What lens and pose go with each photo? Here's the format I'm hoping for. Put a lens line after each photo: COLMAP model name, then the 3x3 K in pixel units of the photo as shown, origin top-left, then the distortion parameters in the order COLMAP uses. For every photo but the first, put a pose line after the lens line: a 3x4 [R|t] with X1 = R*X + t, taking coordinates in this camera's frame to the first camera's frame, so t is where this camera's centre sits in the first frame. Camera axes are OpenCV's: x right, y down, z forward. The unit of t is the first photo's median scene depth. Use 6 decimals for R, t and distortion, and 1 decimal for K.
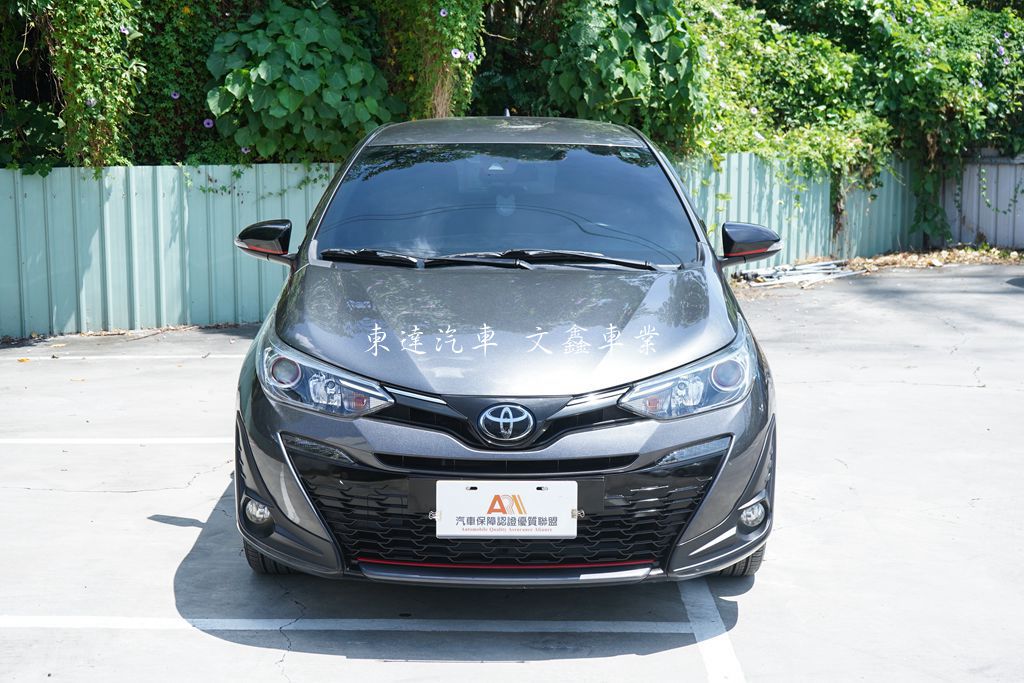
lens RADIAL K [[1477.6, 0, 512.0], [0, 1477.6, 341.5], [0, 0, 1]] dist [-0.018640, 0.055905]
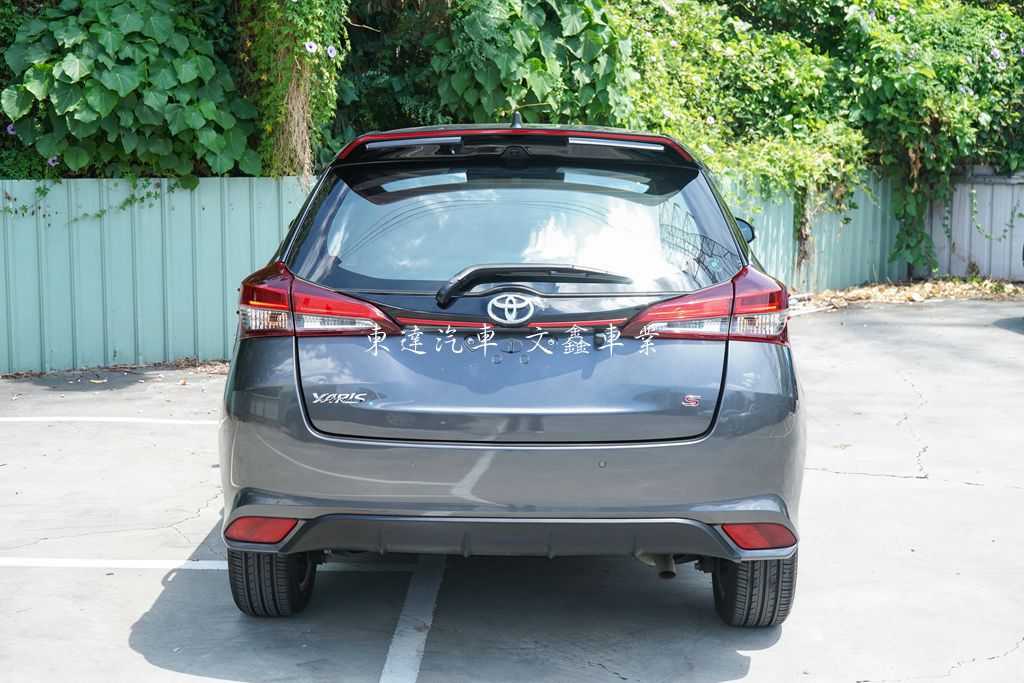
lens RADIAL K [[1512.2, 0, 512.0], [0, 1512.2, 341.5], [0, 0, 1]] dist [-0.015976, 0.045039]
pose [[0.999901, 0.009066, -0.010798, 0.074388], [-0.009176, 0.999906, -0.010193, -0.020249], [0.010705, 0.010291, 0.999890, 0.140358]]
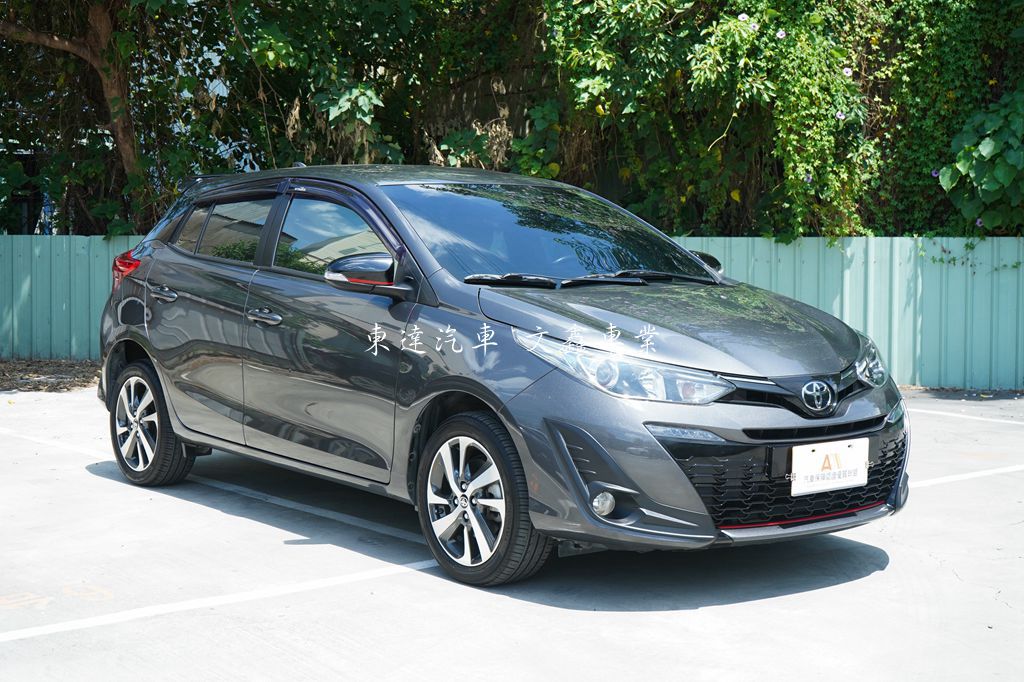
lens RADIAL K [[1540.5, 0, 555.2], [0, 1540.5, 322.3], [0, 0, 1]] dist [-0.013414, 0.068456]
pose [[0.643183, 0.044548, -0.764416, 0.401584], [-0.114128, 0.992732, -0.038175, 0.013578], [0.757159, 0.111795, 0.643593, 0.069436]]
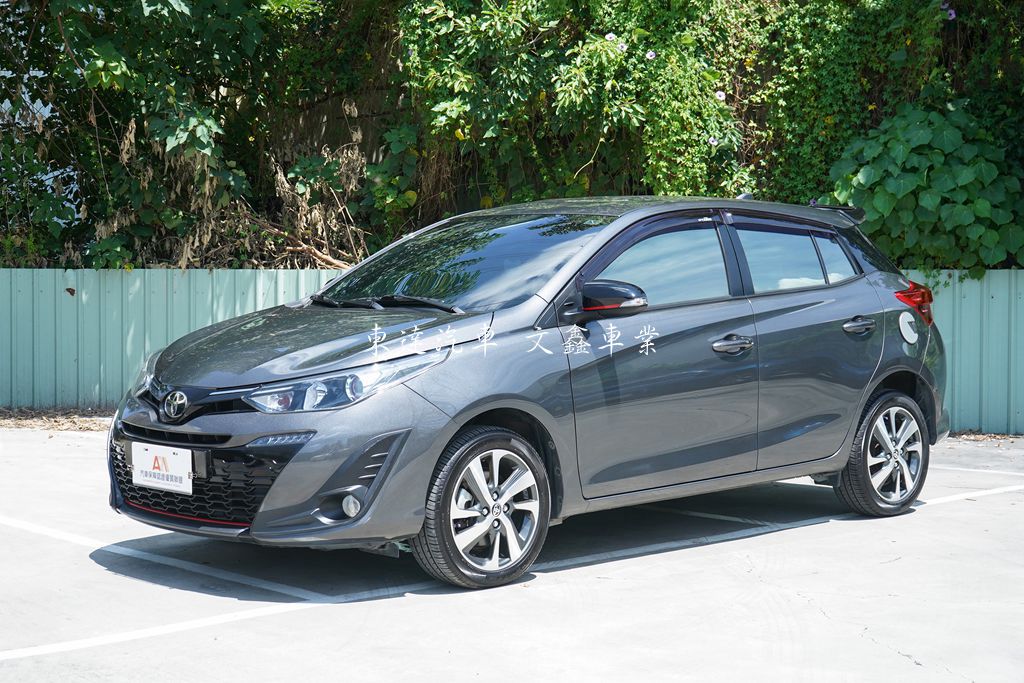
lens RADIAL K [[1689.7, 0, 512.0], [0, 1689.7, 341.5], [0, 0, 1]] dist [-0.013065, -0.108844]
pose [[0.685900, 0.030955, -0.727038, 0.422262], [-0.108792, 0.992228, -0.060390, 0.018743], [0.719518, 0.120518, 0.683937, 0.055531]]
